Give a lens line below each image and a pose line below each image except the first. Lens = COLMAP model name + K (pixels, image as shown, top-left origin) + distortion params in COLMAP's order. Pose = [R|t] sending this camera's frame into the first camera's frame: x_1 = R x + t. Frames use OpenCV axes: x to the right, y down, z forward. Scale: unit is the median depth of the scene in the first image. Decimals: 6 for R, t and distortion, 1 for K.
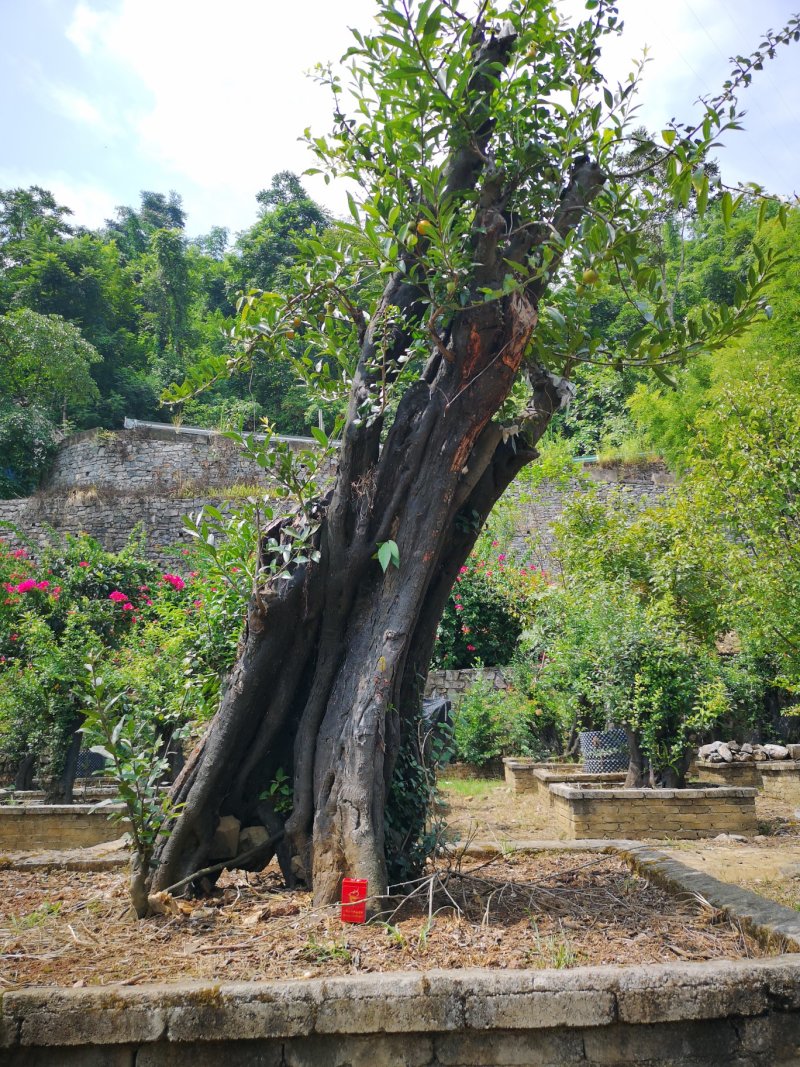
lens RADIAL K [[837.0, 0, 400.3], [0, 837.0, 516.1], [0, 0, 1]] dist [0.034239, -0.001852]
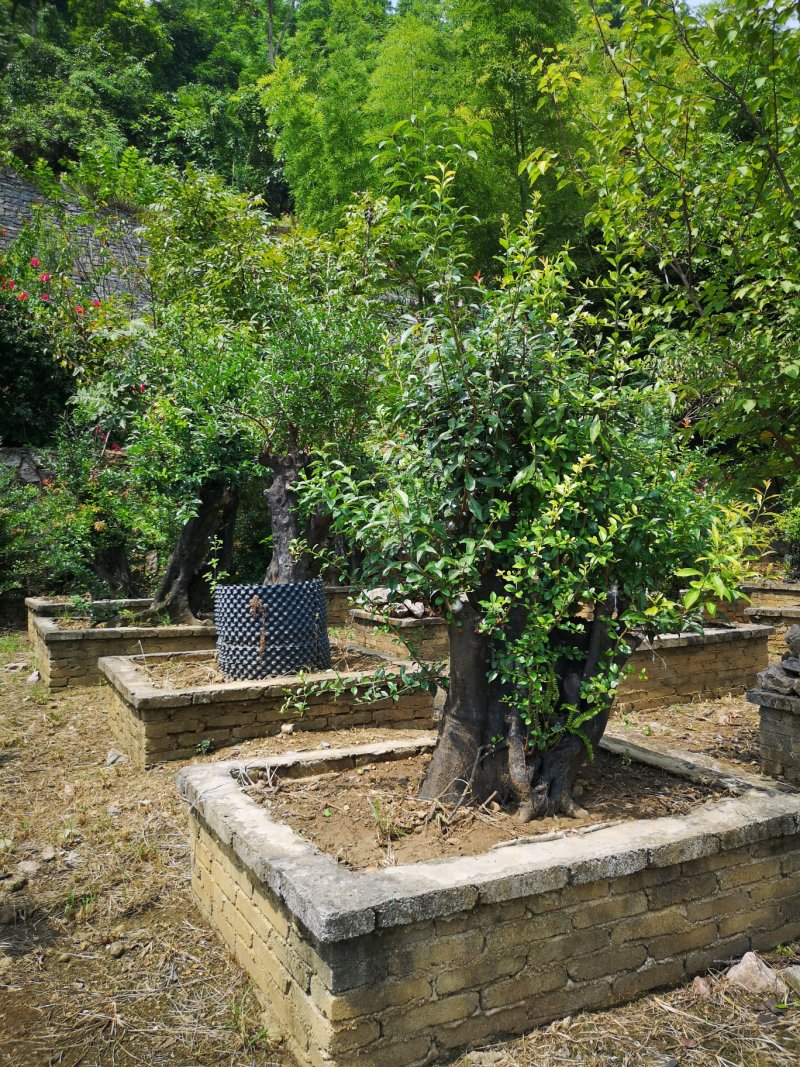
lens RADIAL K [[837.0, 0, 400.3], [0, 837.0, 516.1], [0, 0, 1]] dist [0.034239, -0.001852]
pose [[0.858679, 0.040077, 0.510945, 0.042002], [-0.156803, 0.969676, 0.187461, 0.077838], [-0.487938, -0.241087, 0.838924, 0.374726]]
